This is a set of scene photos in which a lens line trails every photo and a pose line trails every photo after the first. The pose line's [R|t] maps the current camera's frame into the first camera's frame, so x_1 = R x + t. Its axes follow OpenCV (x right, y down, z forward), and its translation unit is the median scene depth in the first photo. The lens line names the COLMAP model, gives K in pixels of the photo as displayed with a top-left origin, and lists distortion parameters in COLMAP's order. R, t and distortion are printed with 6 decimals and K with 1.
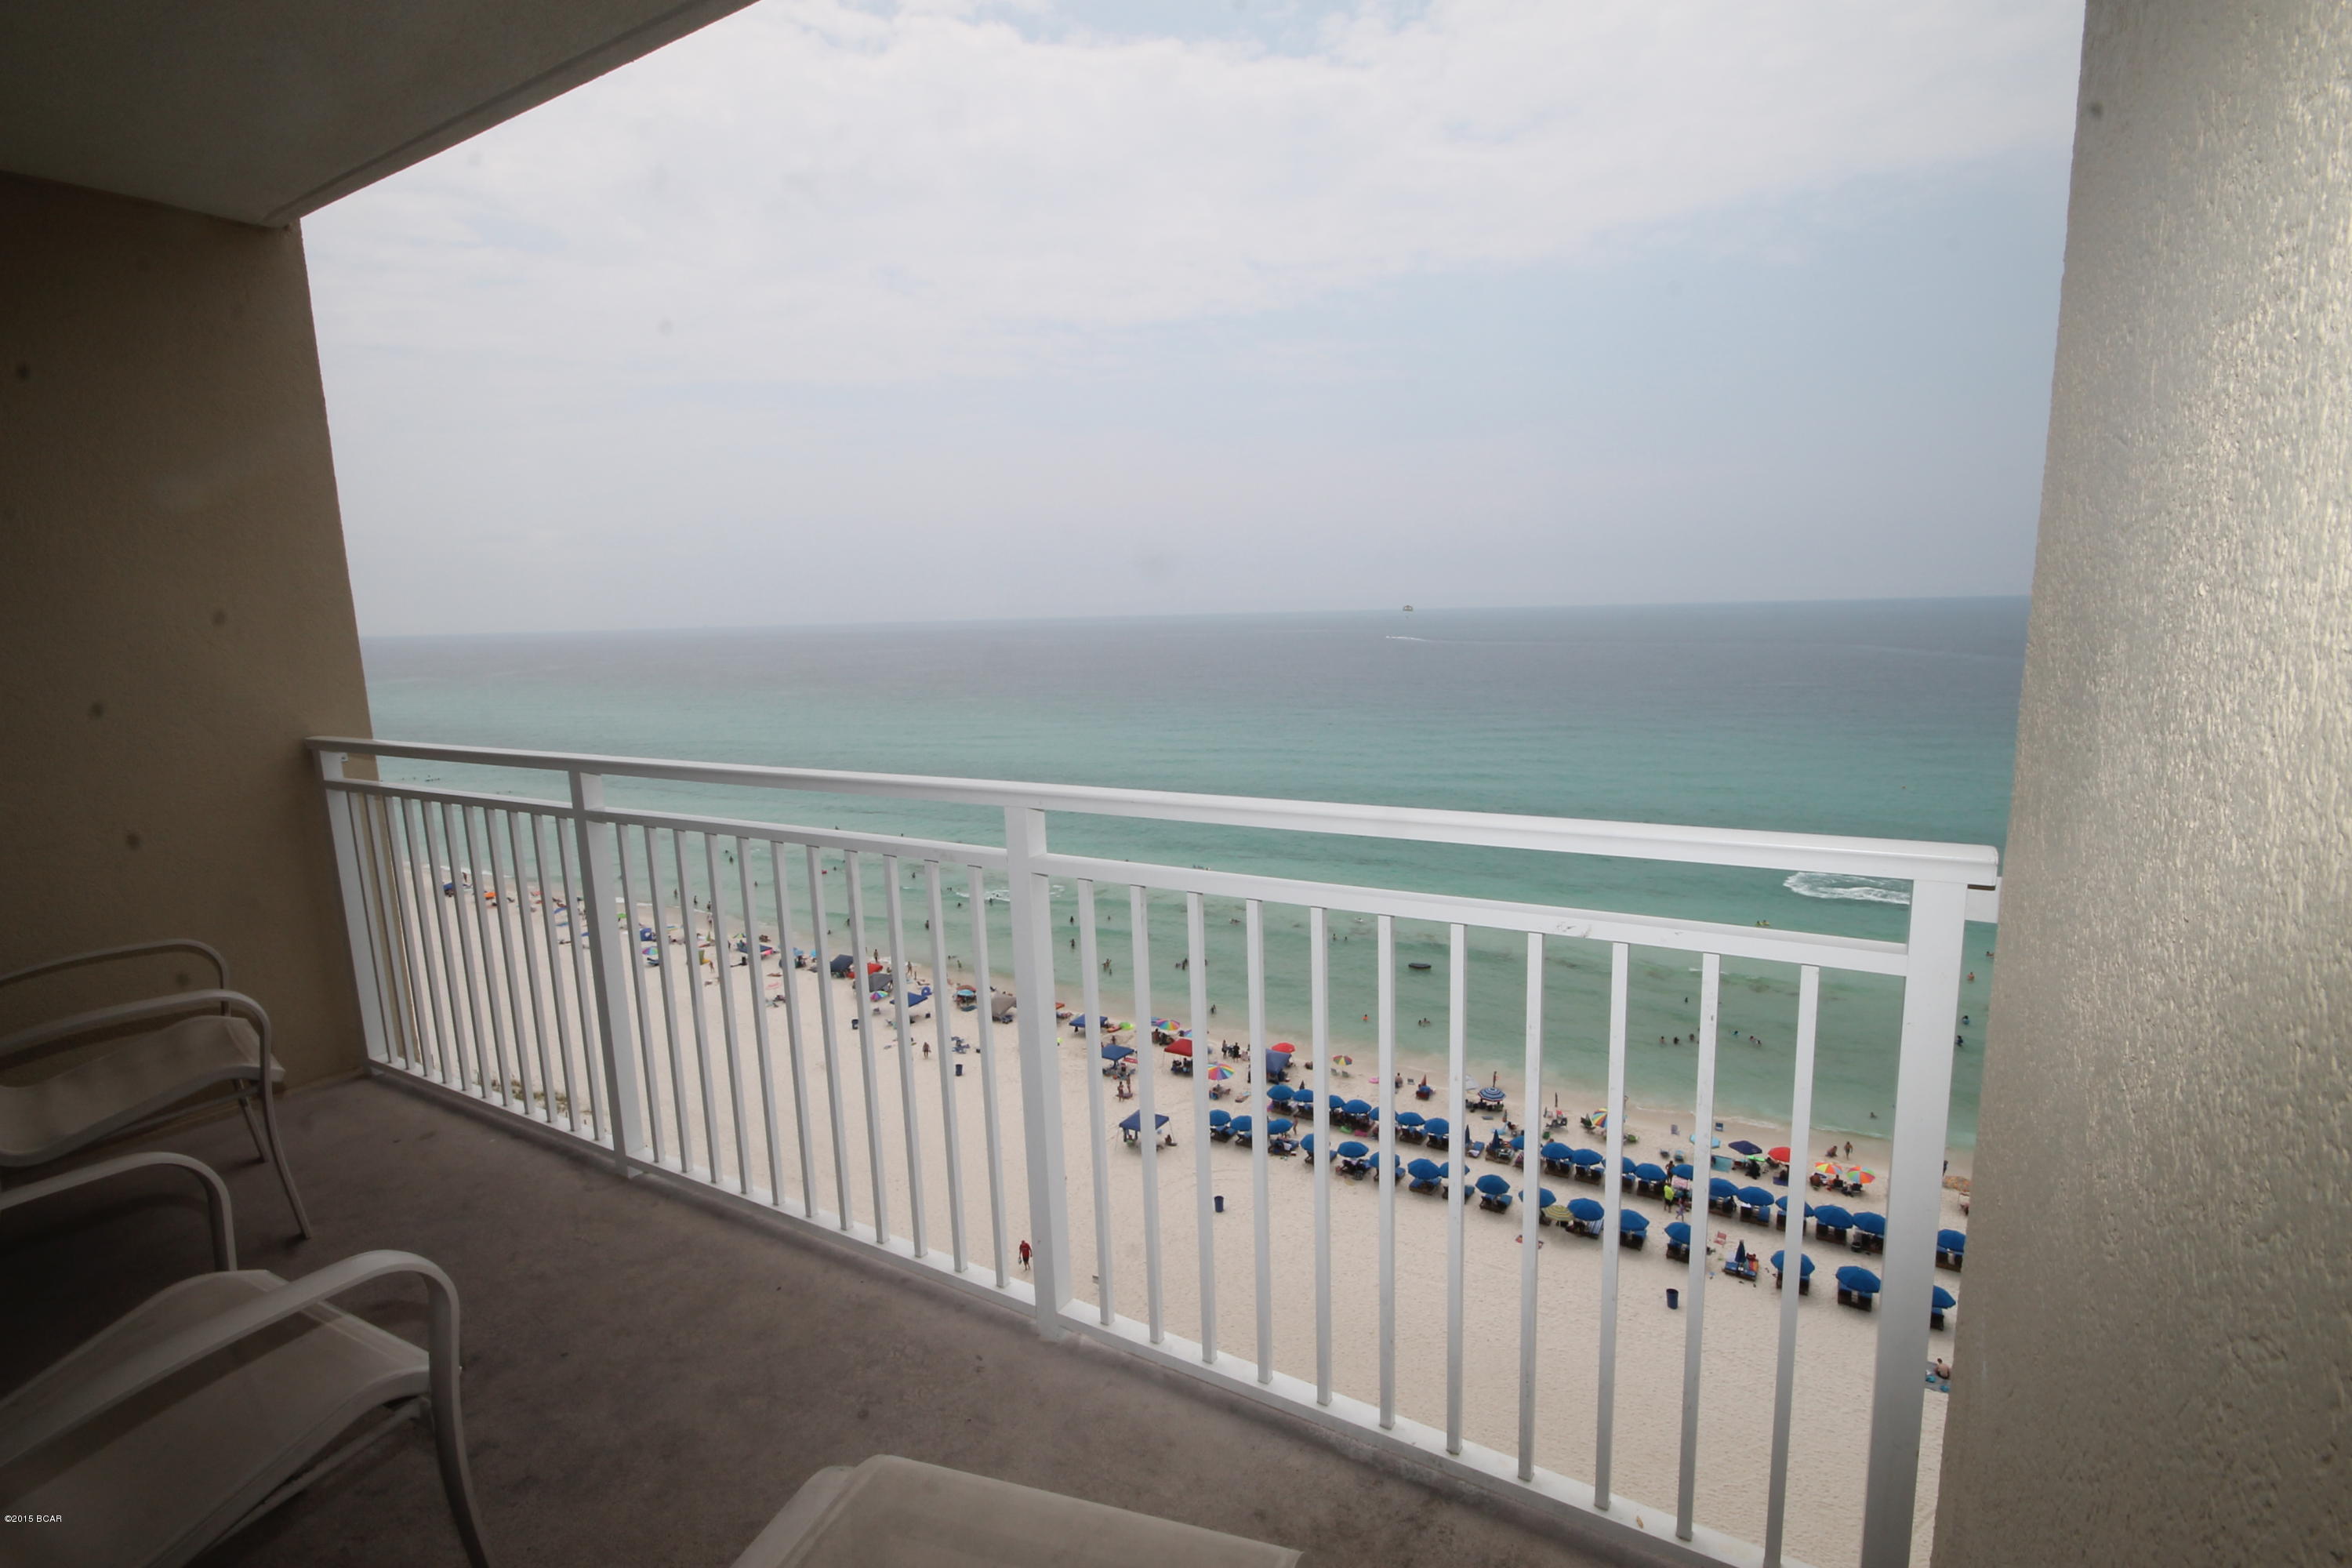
lens RADIAL K [[1089.3, 0, 1190.2], [0, 1089.3, 789.1], [0, 0, 1]] dist [0.010895, -0.013496]
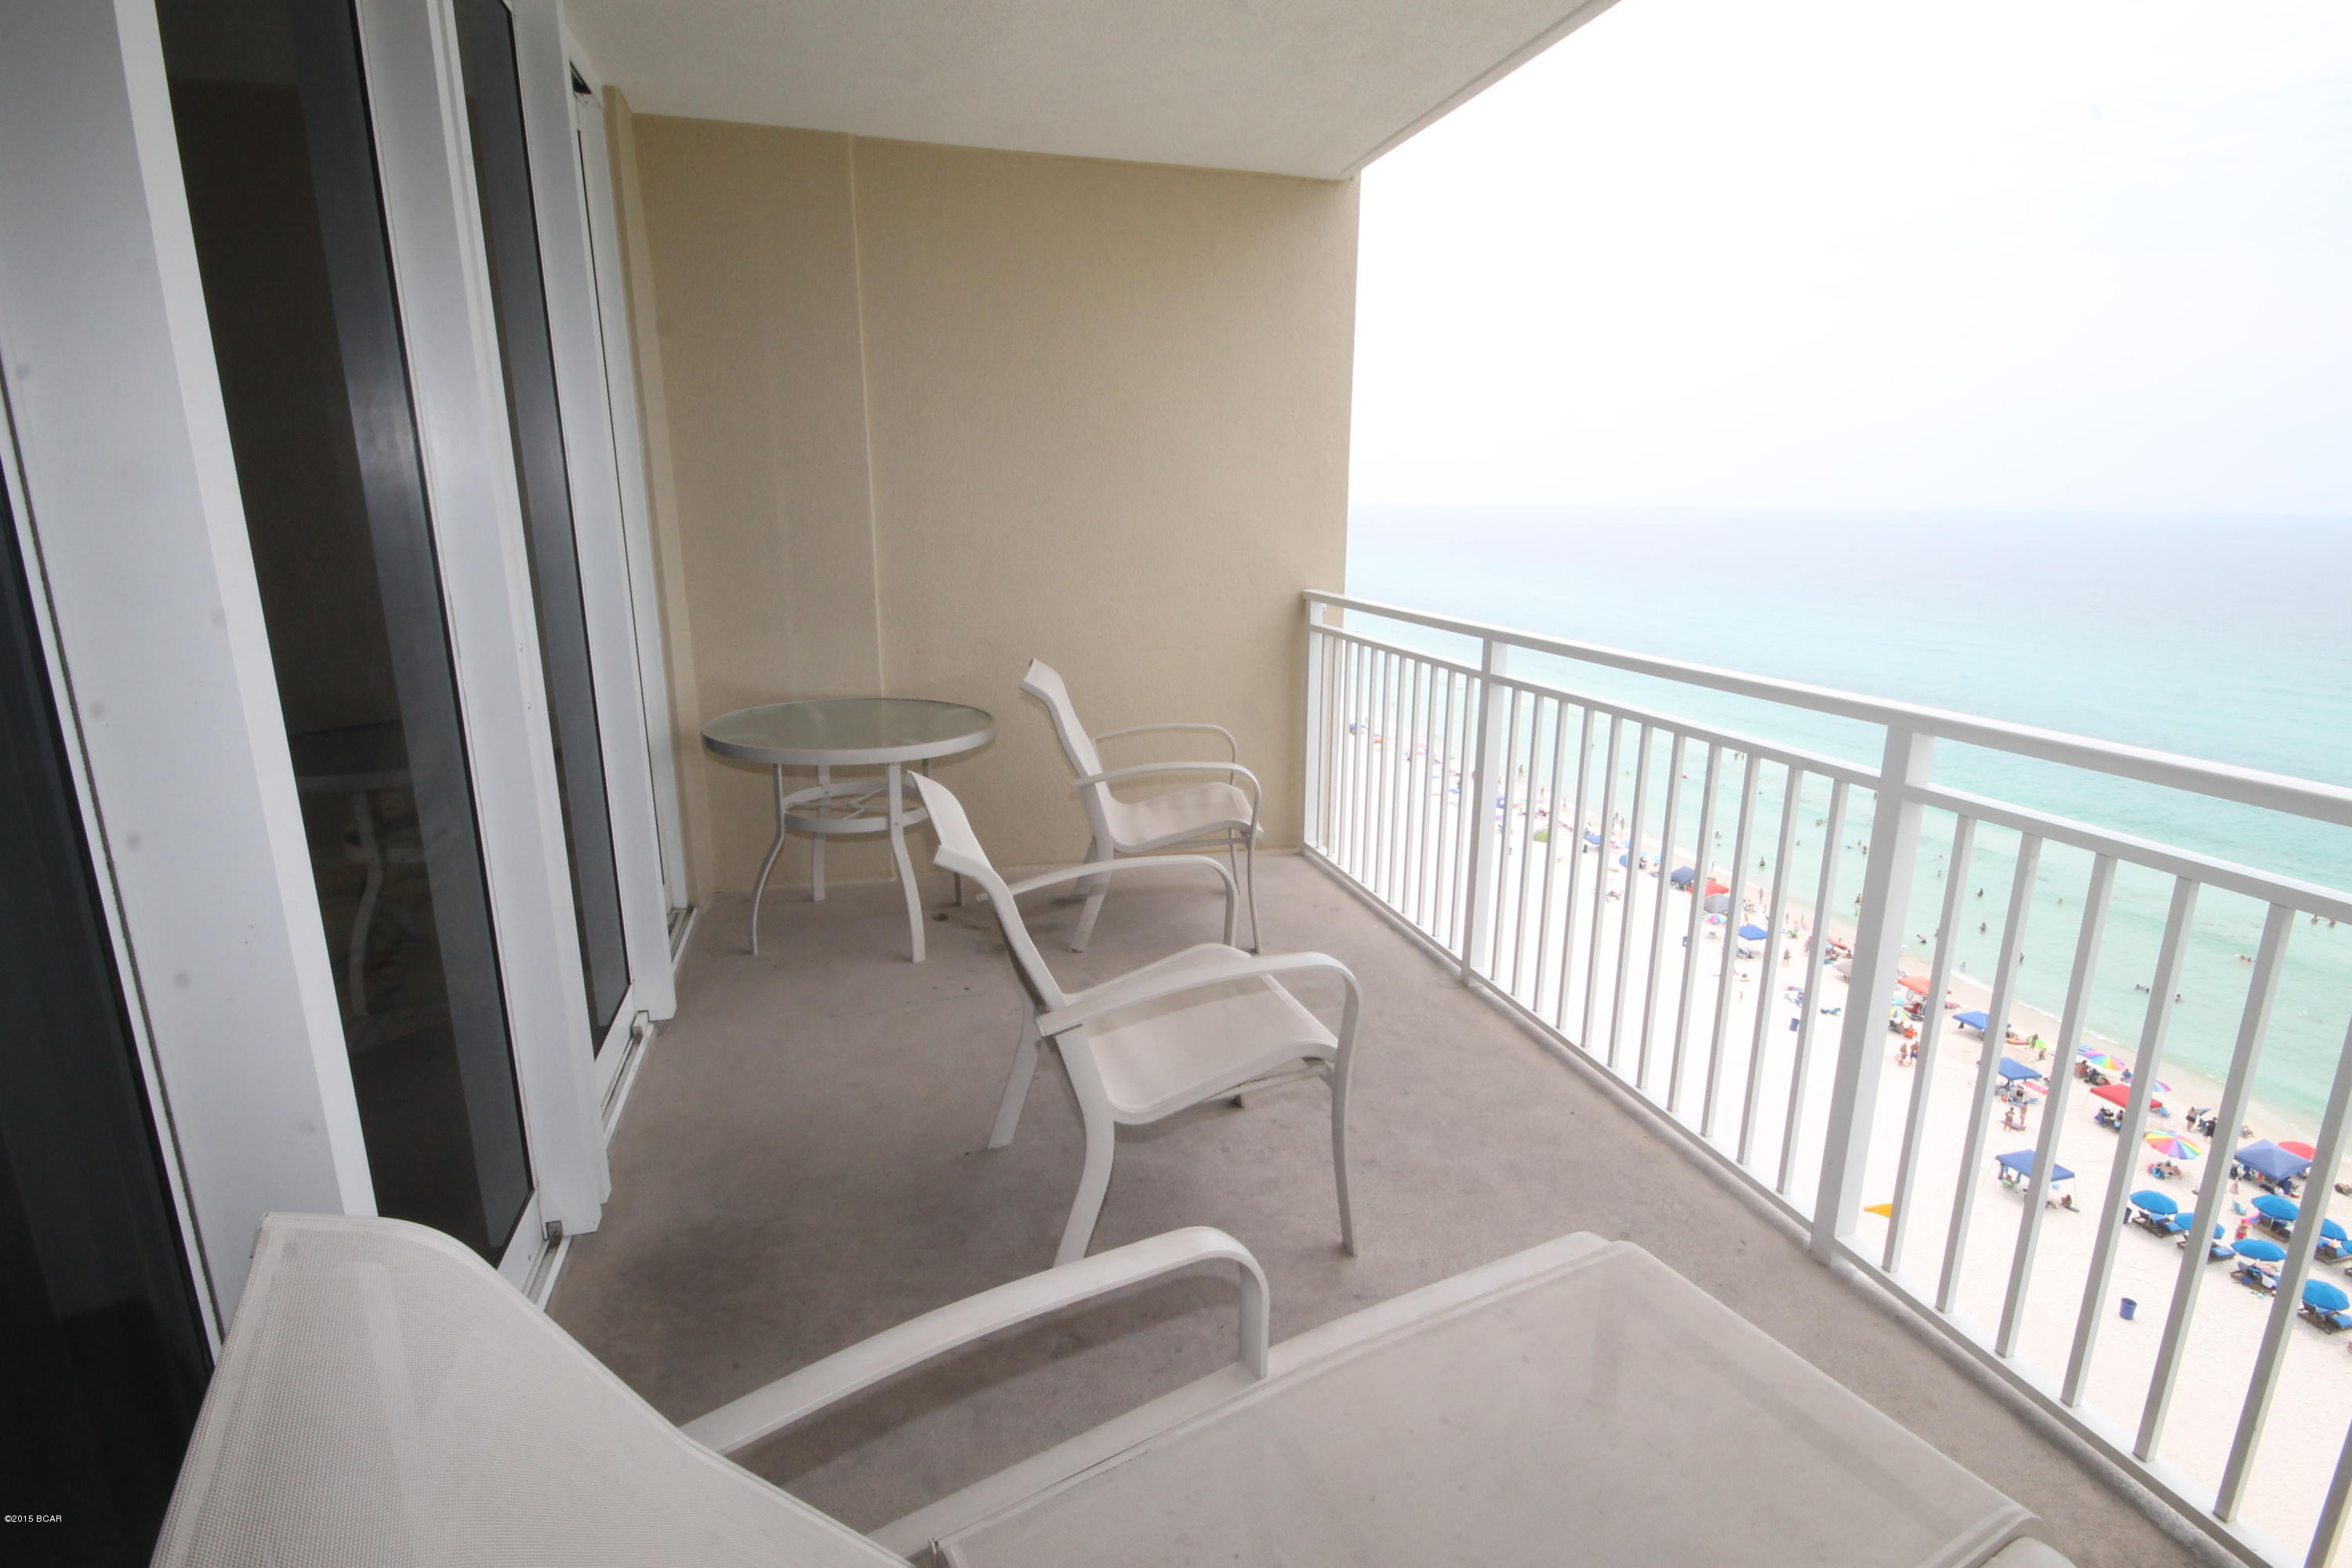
lens RADIAL K [[1150.5, 0, 1176.0], [0, 1150.5, 784.0], [0, 0, 1]] dist [-0.011996, 0.000492]
pose [[0.719867, 0.197115, -0.665535, 0.040638], [-0.134224, 0.980263, 0.145148, 0.001592], [0.681011, -0.015157, 0.732117, -0.115728]]
